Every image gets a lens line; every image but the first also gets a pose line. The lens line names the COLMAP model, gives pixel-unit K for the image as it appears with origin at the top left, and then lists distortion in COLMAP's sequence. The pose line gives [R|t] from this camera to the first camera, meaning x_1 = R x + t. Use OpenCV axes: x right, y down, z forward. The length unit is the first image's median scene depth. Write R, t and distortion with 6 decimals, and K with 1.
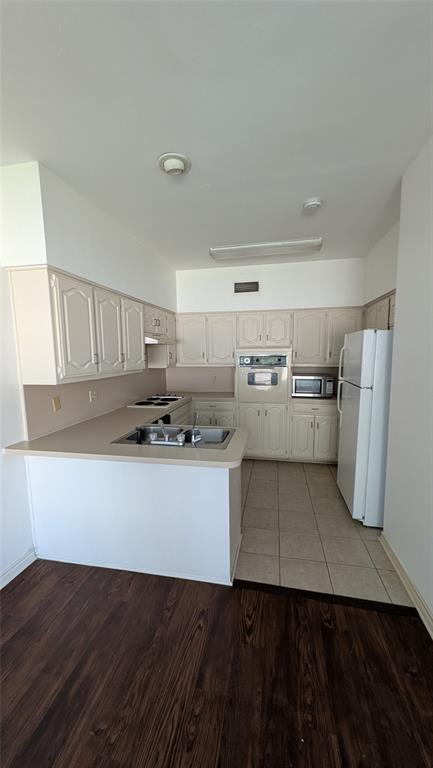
lens RADIAL K [[288.5, 0, 216.5], [0, 288.5, 384.0], [0, 0, 1]] dist [0.002099, -0.000366]
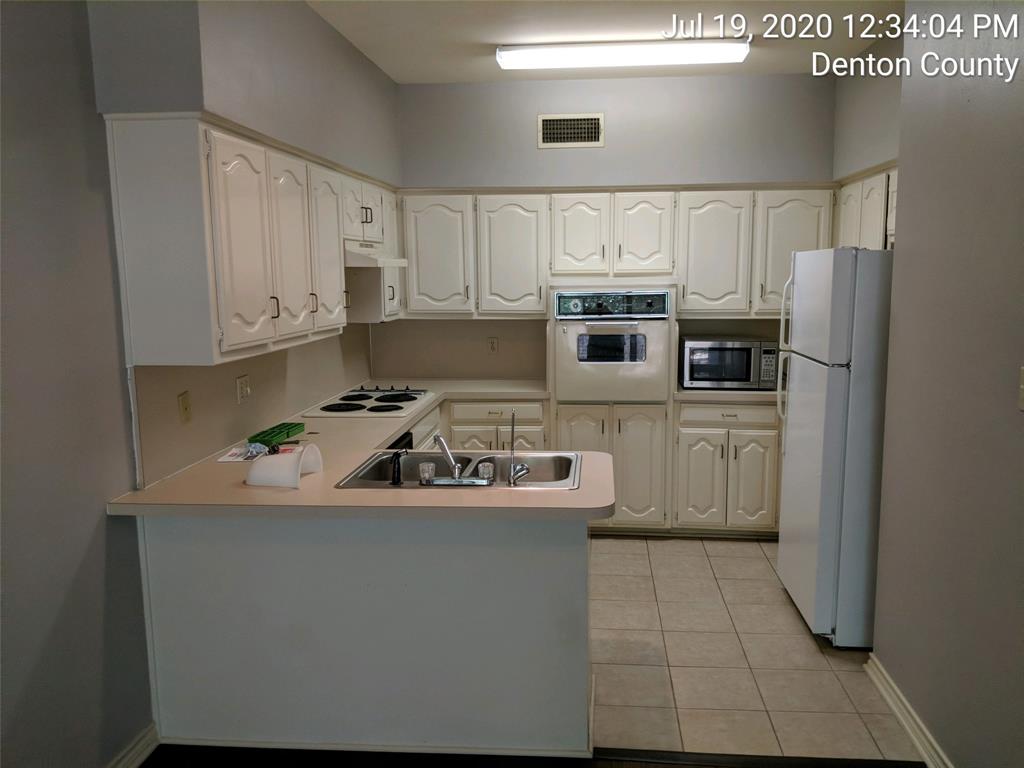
lens RADIAL K [[805.6, 0, 533.9], [0, 805.6, 380.1], [0, 0, 1]] dist [0.075207, -0.134026]
pose [[0.992481, -0.007589, 0.122167, -0.176008], [0.004536, 0.999671, 0.025248, -0.002133], [-0.122318, -0.024504, 0.992188, -0.319094]]
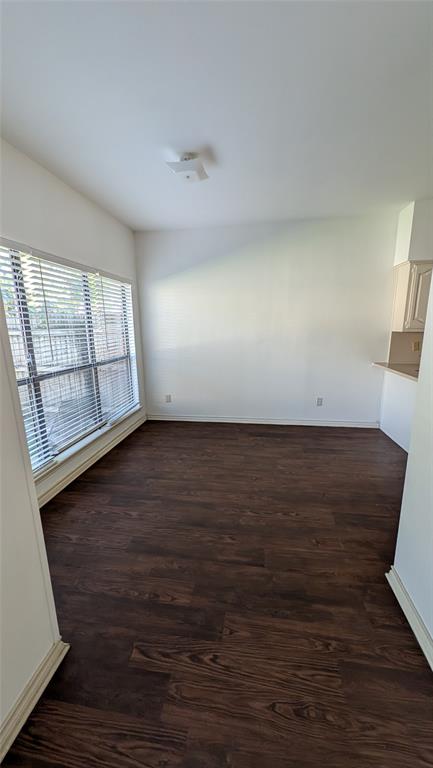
lens RADIAL K [[288.5, 0, 216.5], [0, 288.5, 384.0], [0, 0, 1]] dist [0.002099, -0.000366]
pose [[0.048352, 0.216839, -0.975009, 0.983161], [-0.105823, 0.971769, 0.210871, 0.051829], [0.993209, 0.092983, 0.069933, -0.164774]]
